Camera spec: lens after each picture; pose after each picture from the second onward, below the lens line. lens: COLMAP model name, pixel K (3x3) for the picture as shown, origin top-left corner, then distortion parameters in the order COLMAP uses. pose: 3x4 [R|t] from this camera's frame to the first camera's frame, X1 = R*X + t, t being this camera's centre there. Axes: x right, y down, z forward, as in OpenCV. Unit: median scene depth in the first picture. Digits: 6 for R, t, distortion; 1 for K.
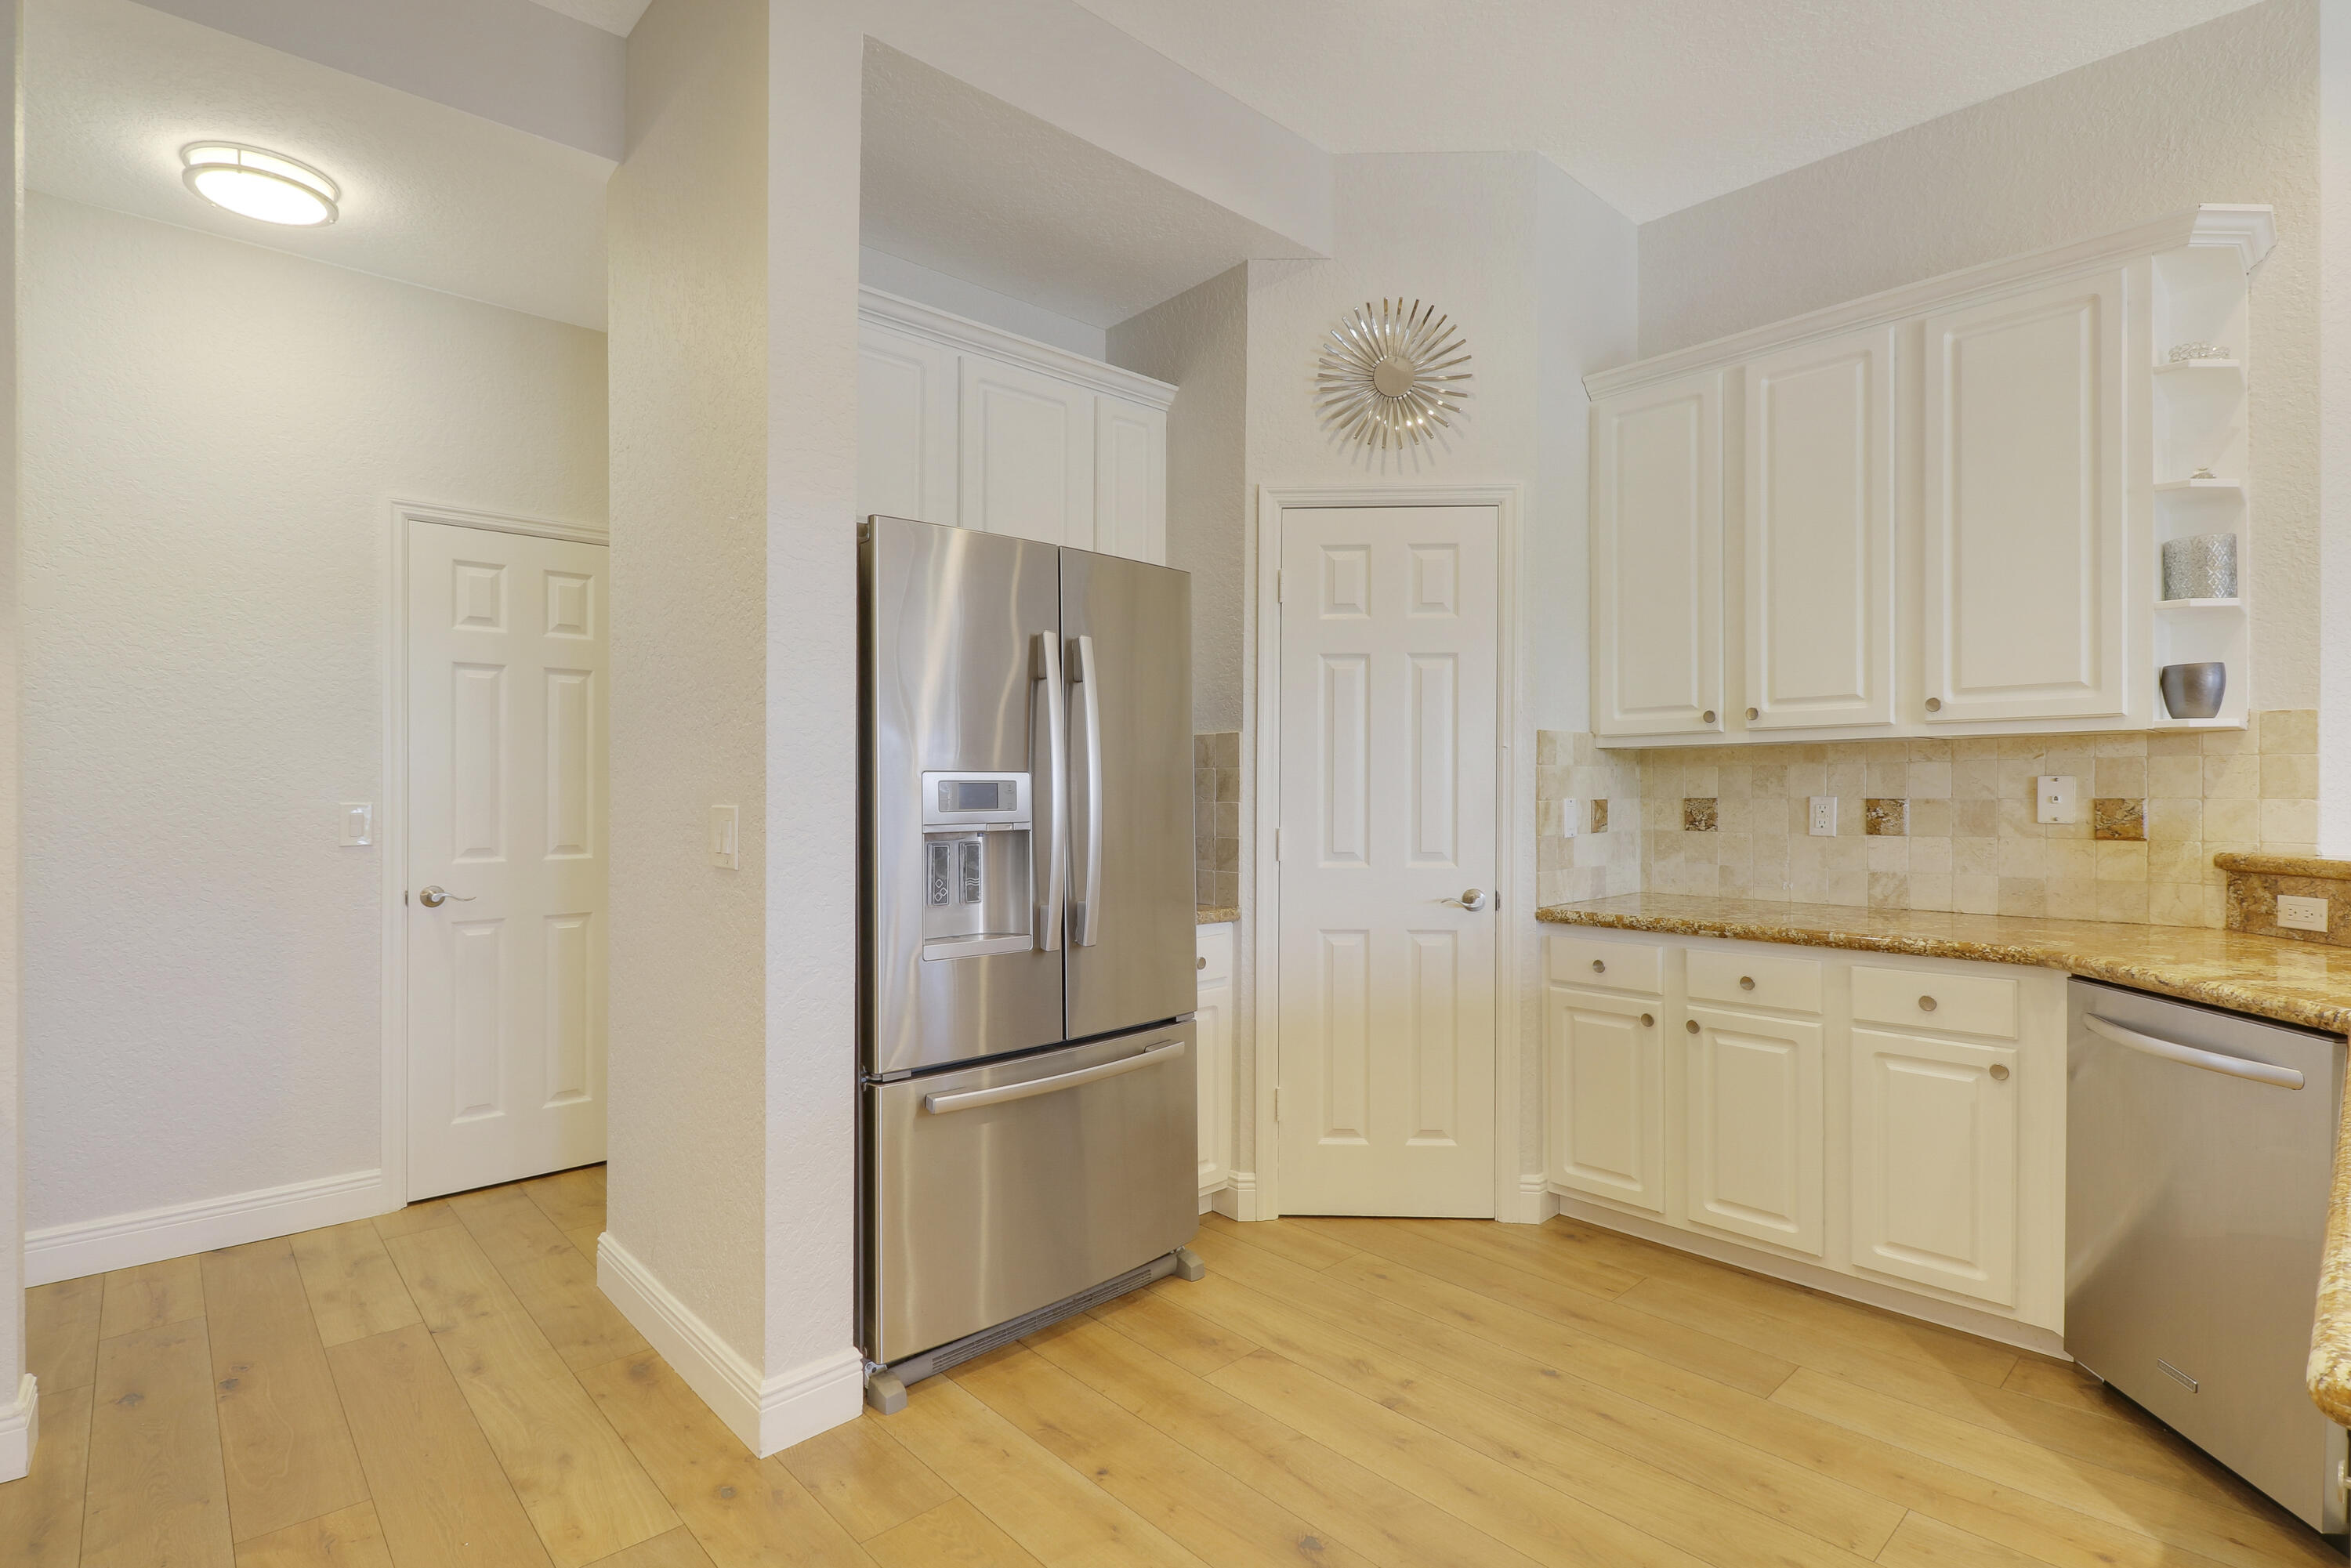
lens RADIAL K [[1114.5, 0, 1164.3], [0, 1114.5, 788.0], [0, 0, 1]] dist [-0.016267, -0.000347]
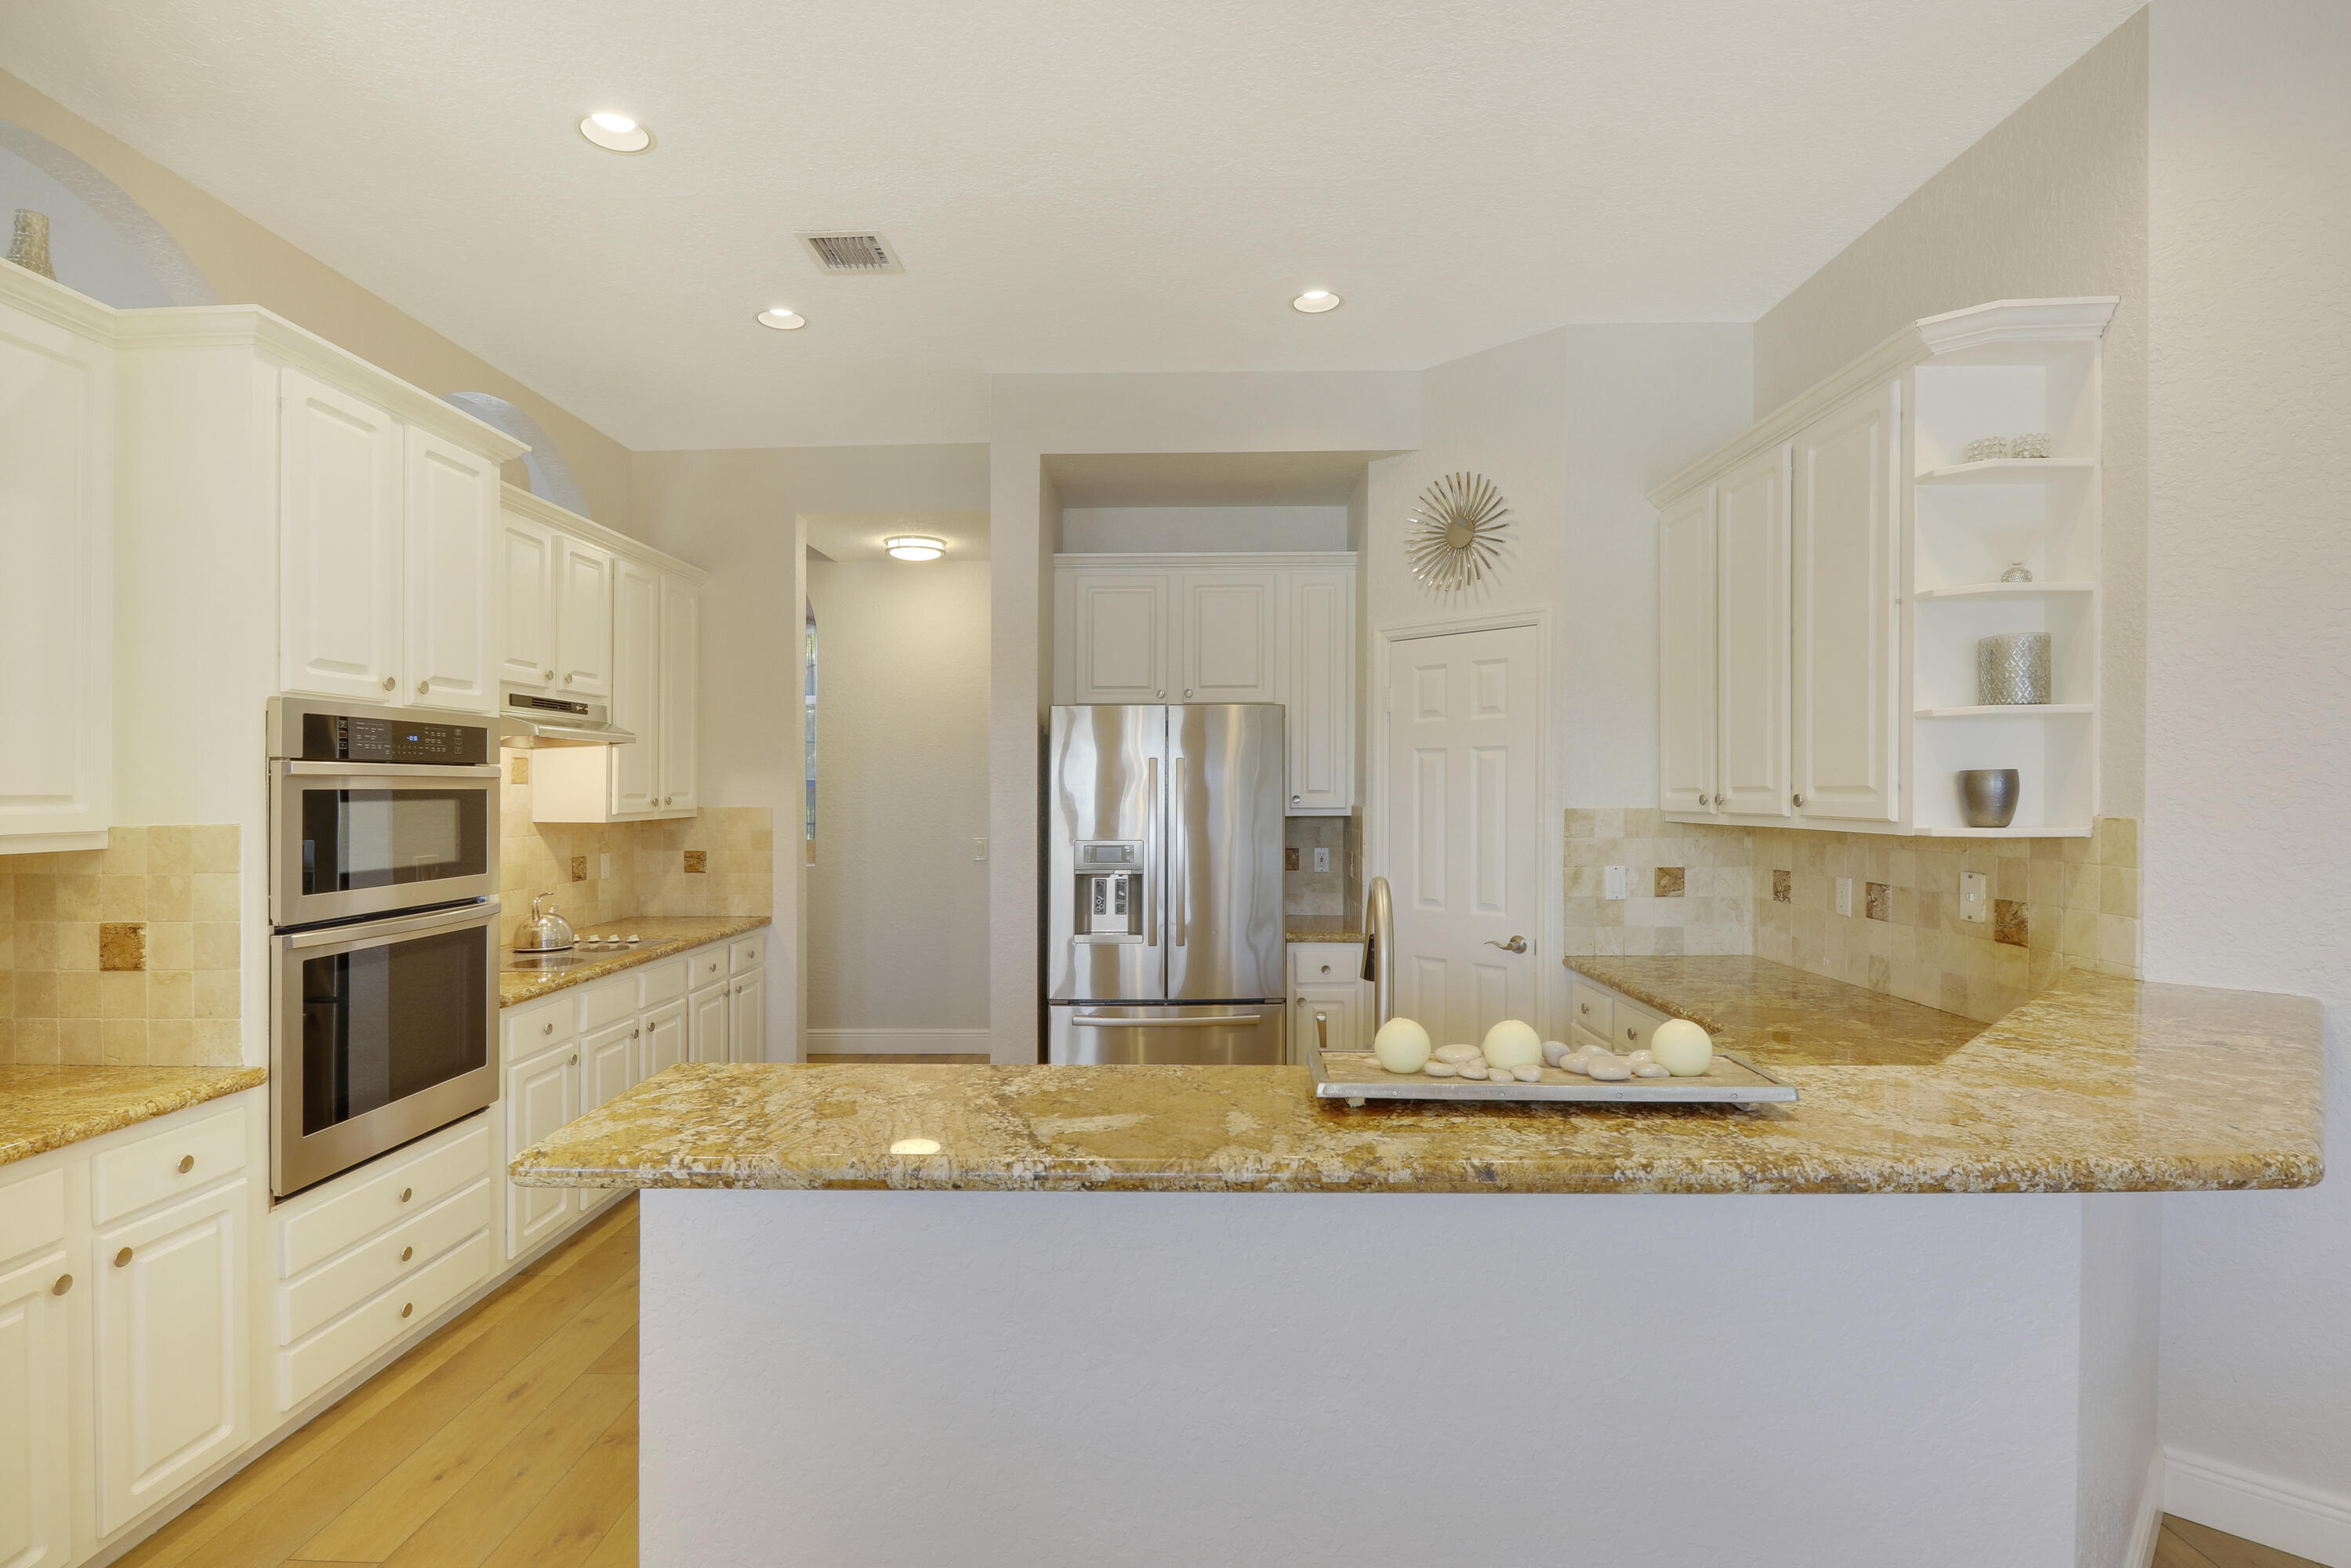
lens RADIAL K [[1110.8, 0, 1175.5], [0, 1110.8, 784.0], [0, 0, 1]] dist [-0.008503, -0.000347]
pose [[0.729511, -0.001278, -0.683968, 0.861217], [0.000113, 0.999998, -0.001748, -0.077947], [0.683969, 0.001197, 0.729510, -0.167878]]
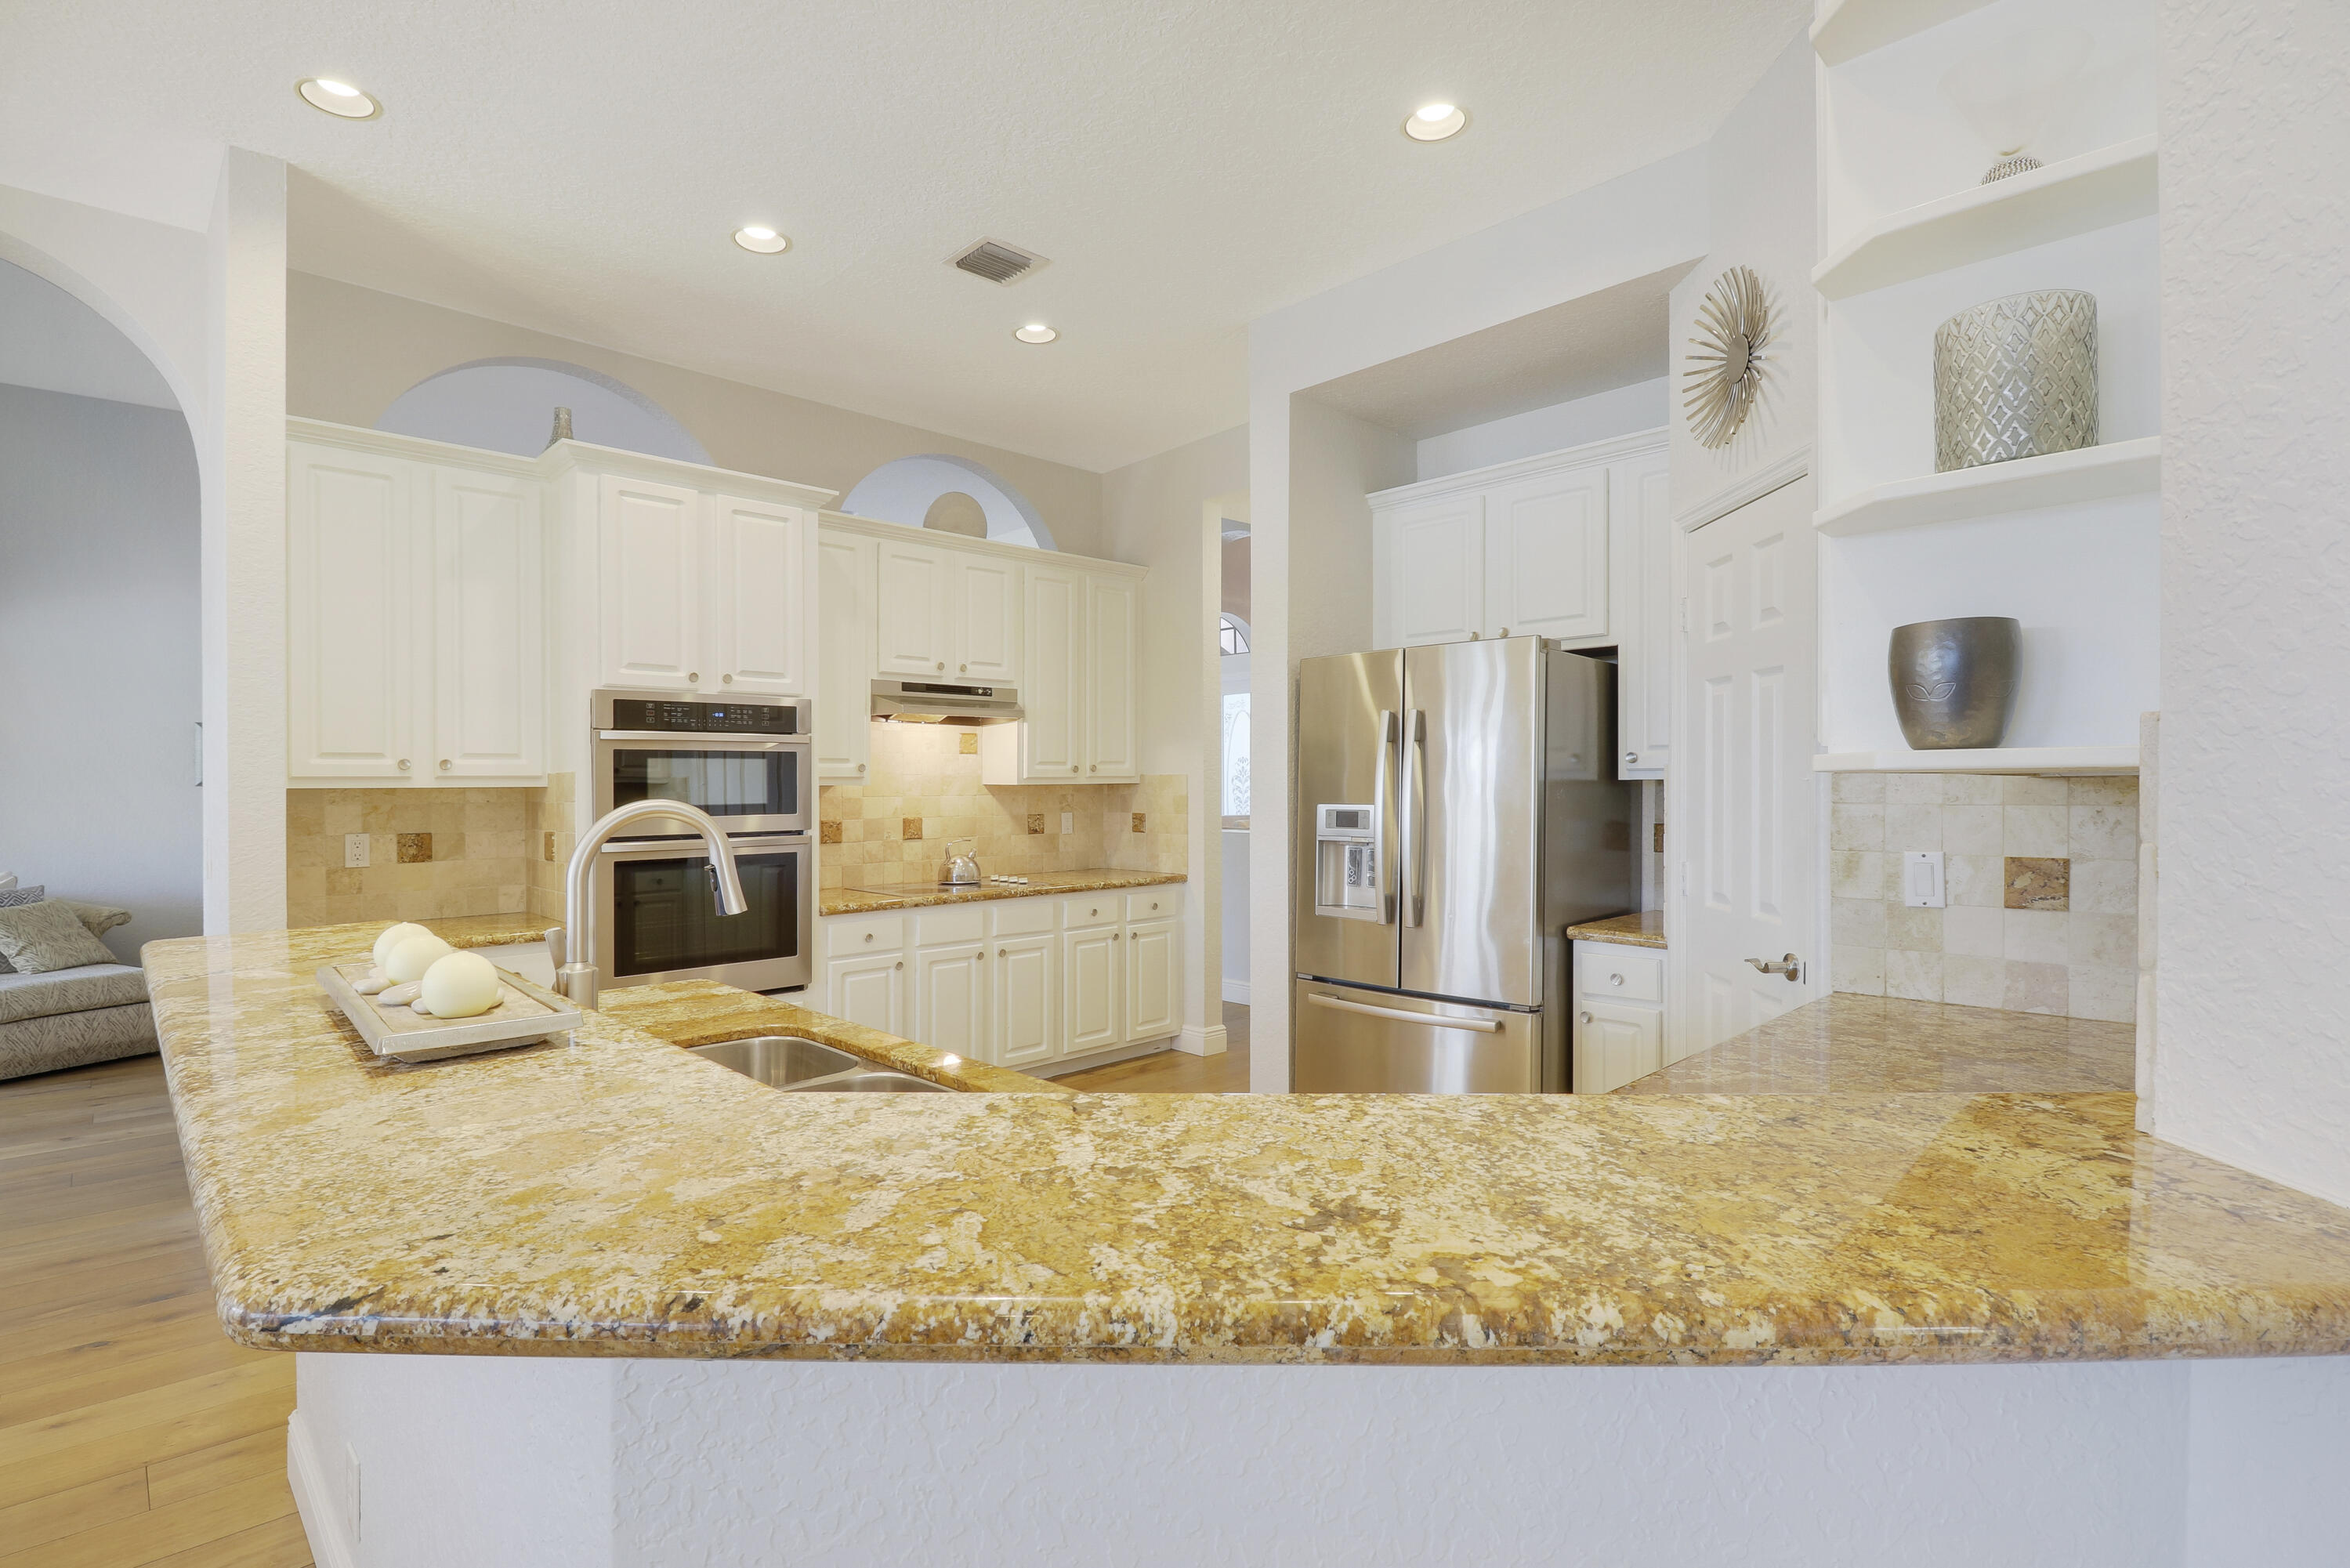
lens RADIAL K [[1110.3, 0, 1175.0], [0, 1110.3, 784.0], [0, 0, 1]] dist [-0.008503, -0.000347]
pose [[0.036788, 0.005486, -0.999308, 1.088492], [0.006214, 0.999964, 0.005719, -0.041708], [0.999304, -0.006420, 0.036752, 0.529706]]
